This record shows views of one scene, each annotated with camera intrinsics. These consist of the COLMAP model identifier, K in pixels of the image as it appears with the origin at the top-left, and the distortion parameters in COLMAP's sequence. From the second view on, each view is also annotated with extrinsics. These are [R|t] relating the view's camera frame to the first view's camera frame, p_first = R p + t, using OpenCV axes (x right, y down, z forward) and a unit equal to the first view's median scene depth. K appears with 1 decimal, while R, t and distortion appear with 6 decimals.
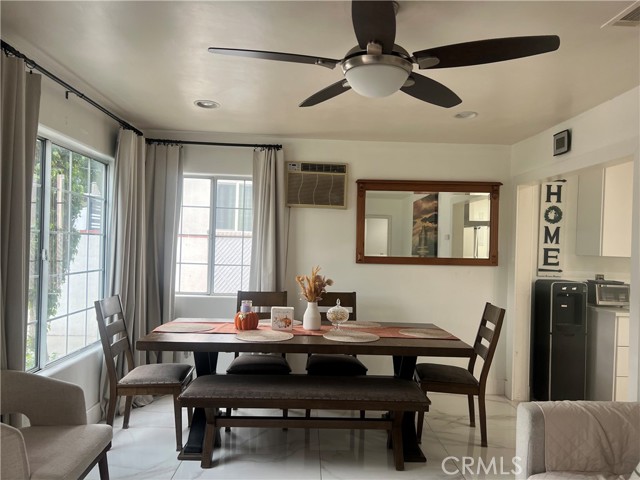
lens RADIAL K [[487.5, 0, 321.0], [0, 487.5, 242.9], [0, 0, 1]] dist [0.023974, -0.011763]
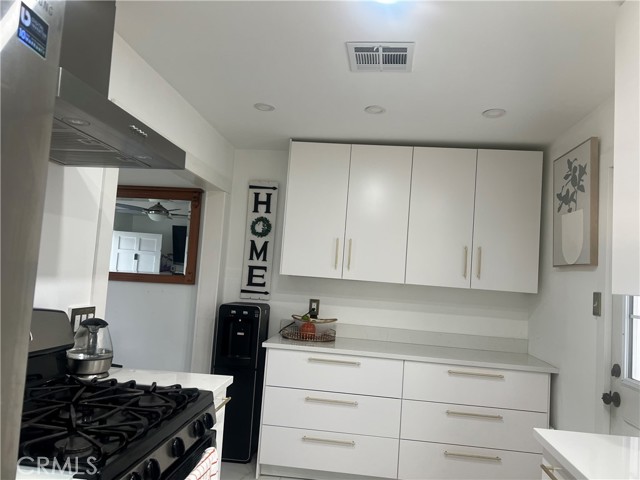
lens RADIAL K [[487.5, 0, 320.9], [0, 487.5, 237.7], [0, 0, 1]] dist [0.023974, -0.011763]
pose [[0.989769, 0.026138, -0.140264, 0.698892], [-0.037373, 0.996247, -0.078078, 0.024215], [0.137697, 0.082521, 0.987031, 0.170250]]
